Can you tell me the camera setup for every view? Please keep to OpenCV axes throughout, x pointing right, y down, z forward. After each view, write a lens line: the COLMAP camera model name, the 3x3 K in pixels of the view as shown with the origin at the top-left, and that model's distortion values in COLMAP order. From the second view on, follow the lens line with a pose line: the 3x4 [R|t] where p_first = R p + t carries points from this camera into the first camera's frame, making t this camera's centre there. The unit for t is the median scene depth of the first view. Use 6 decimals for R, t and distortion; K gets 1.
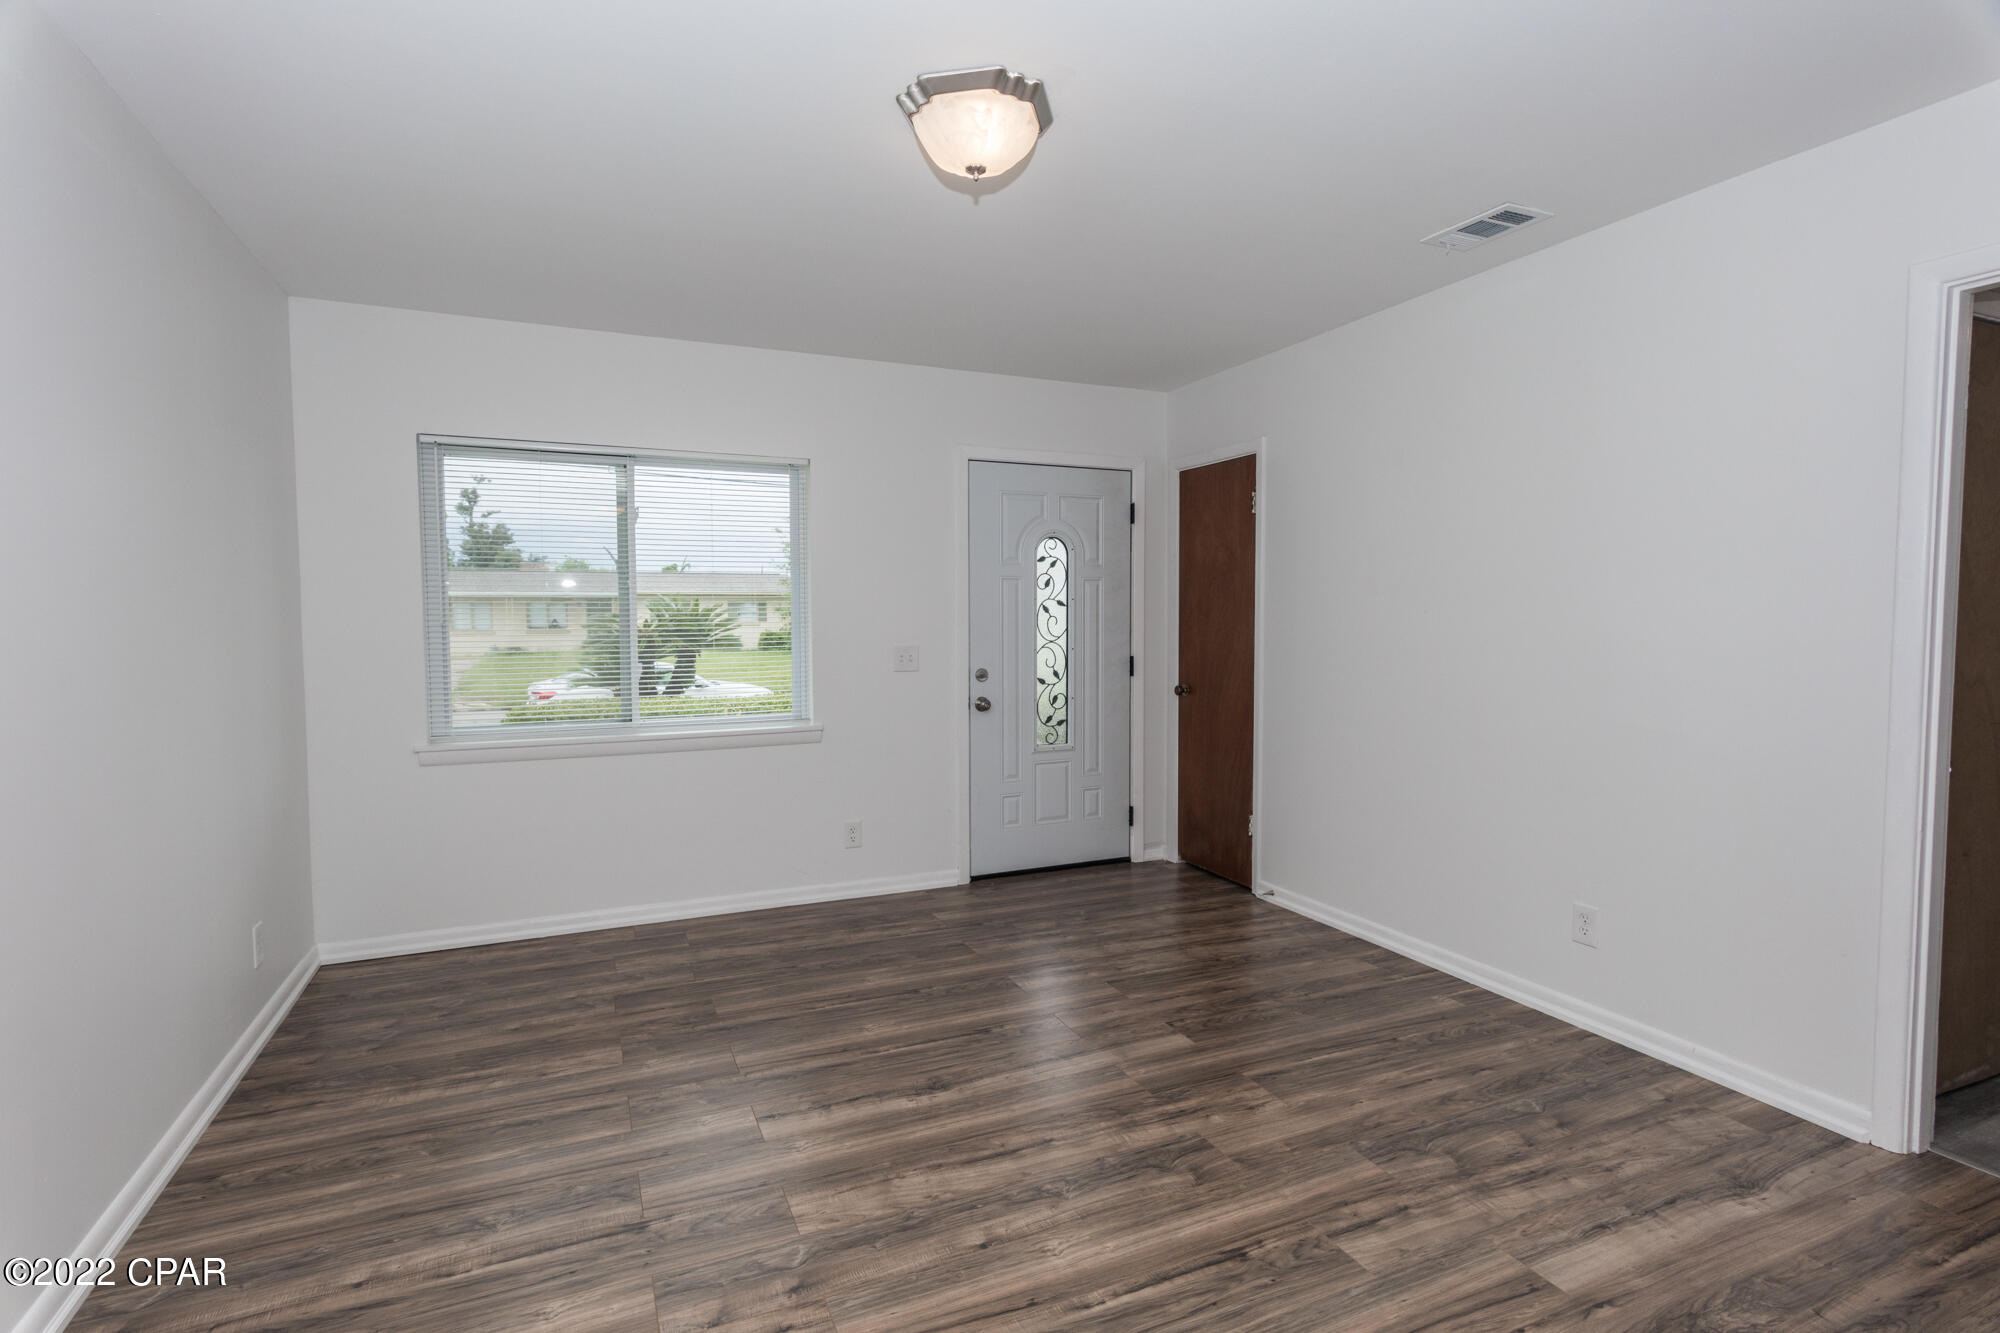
lens RADIAL K [[965.9, 0, 994.4], [0, 965.9, 673.6], [0, 0, 1]] dist [0.009711, -0.003161]
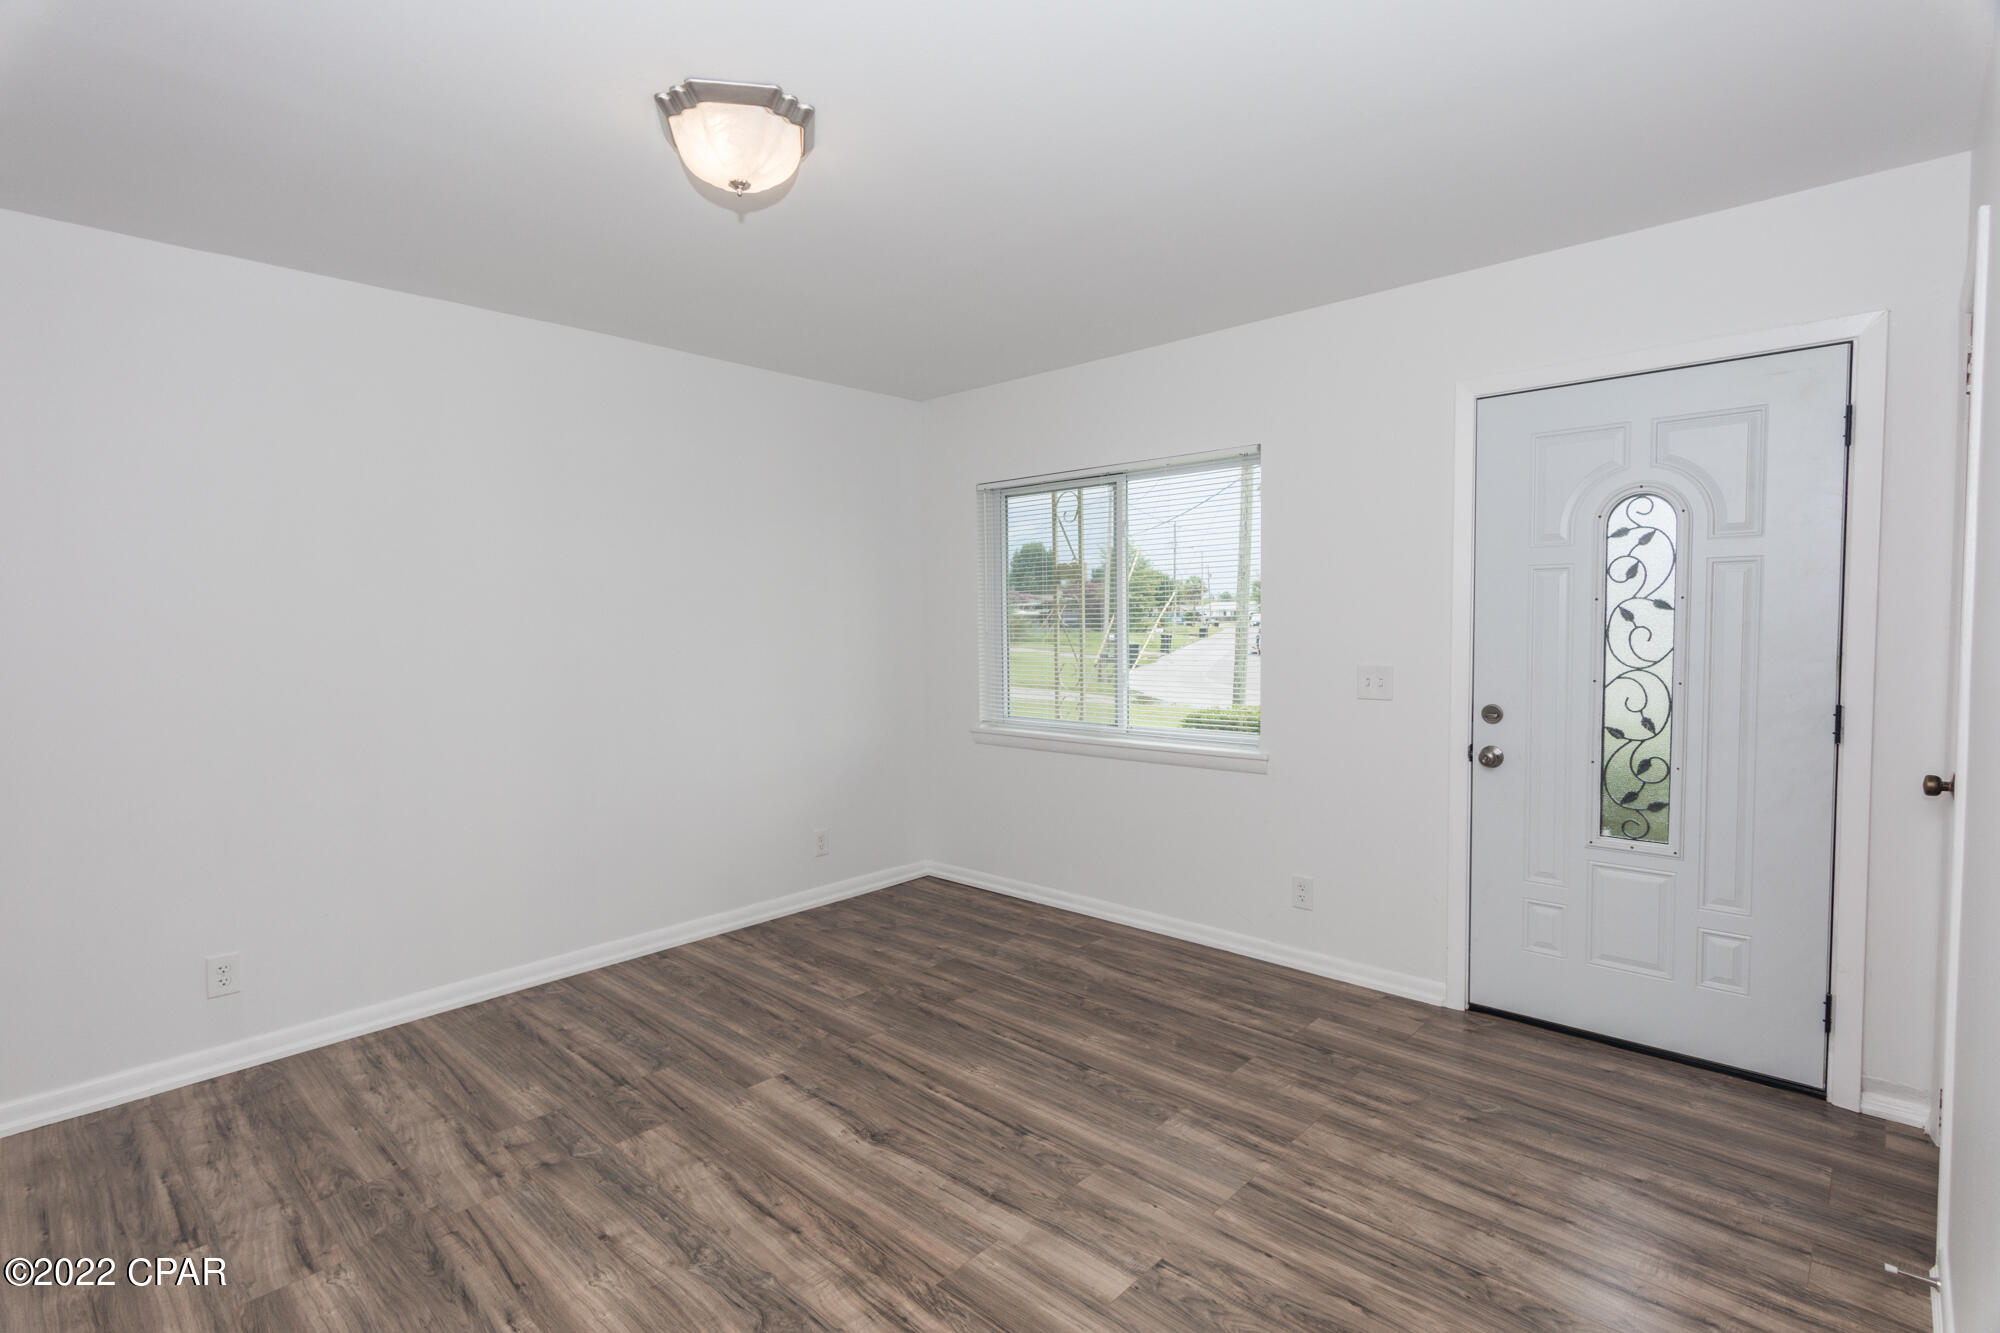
lens RADIAL K [[965.9, 0, 988.5], [0, 965.9, 662.3], [0, 0, 1]] dist [0.009711, -0.003161]
pose [[0.385629, 0.042223, -0.921687, 0.609954], [-0.042301, 0.998711, 0.028053, -0.049345], [0.921684, 0.028171, 0.386918, 0.527013]]
